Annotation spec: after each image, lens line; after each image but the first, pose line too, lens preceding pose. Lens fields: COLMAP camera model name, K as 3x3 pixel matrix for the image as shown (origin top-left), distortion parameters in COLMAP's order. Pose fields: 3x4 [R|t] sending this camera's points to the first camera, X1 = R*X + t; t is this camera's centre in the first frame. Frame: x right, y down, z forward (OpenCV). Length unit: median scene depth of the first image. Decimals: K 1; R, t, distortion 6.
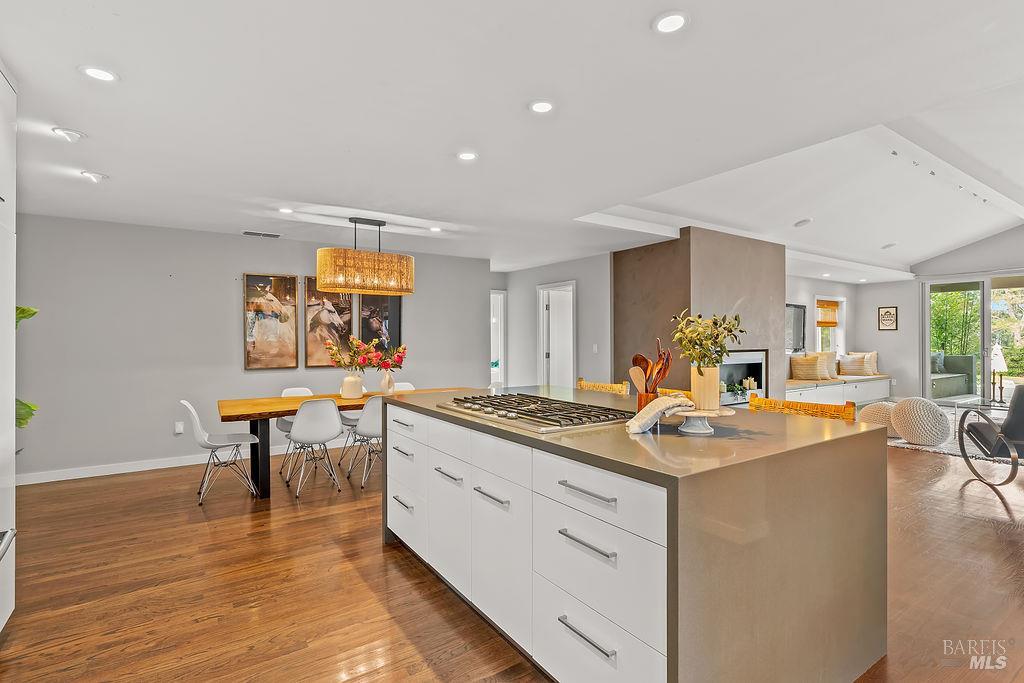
lens RADIAL K [[481.4, 0, 509.0], [0, 481.4, 343.9], [0, 0, 1]] dist [-0.003521, 0.000763]
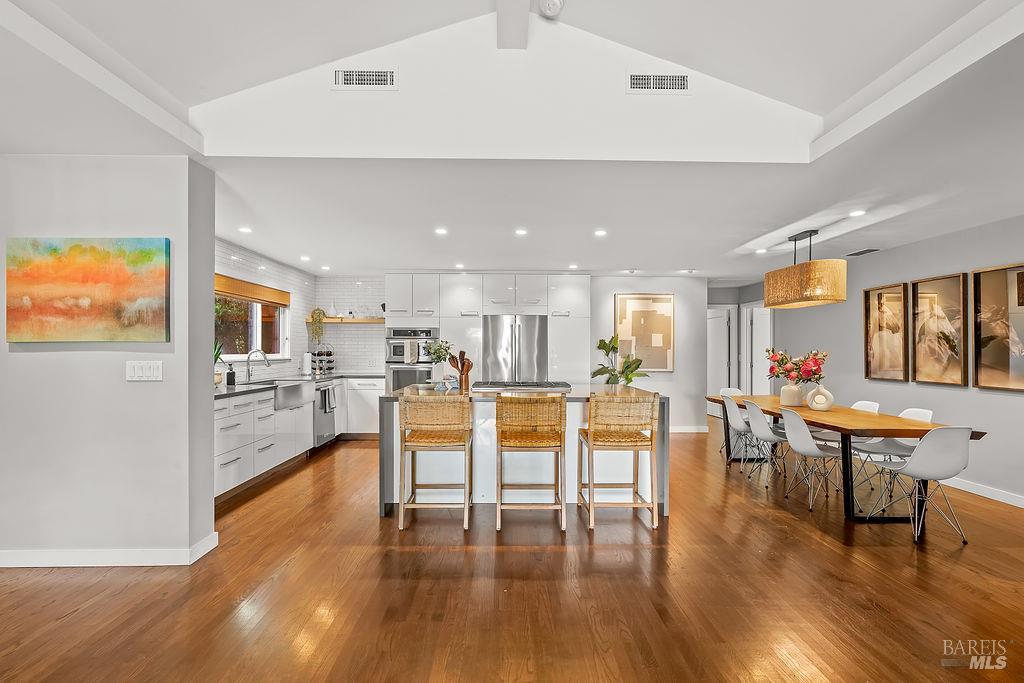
lens RADIAL K [[457.7, 0, 508.4], [0, 457.7, 347.5], [0, 0, 1]] dist [-0.002523, 0.000347]
pose [[-0.533207, -0.001228, -0.845984, 0.662077], [-0.009493, 0.999945, 0.004531, -0.012271], [0.845931, 0.010447, -0.533189, 0.767391]]
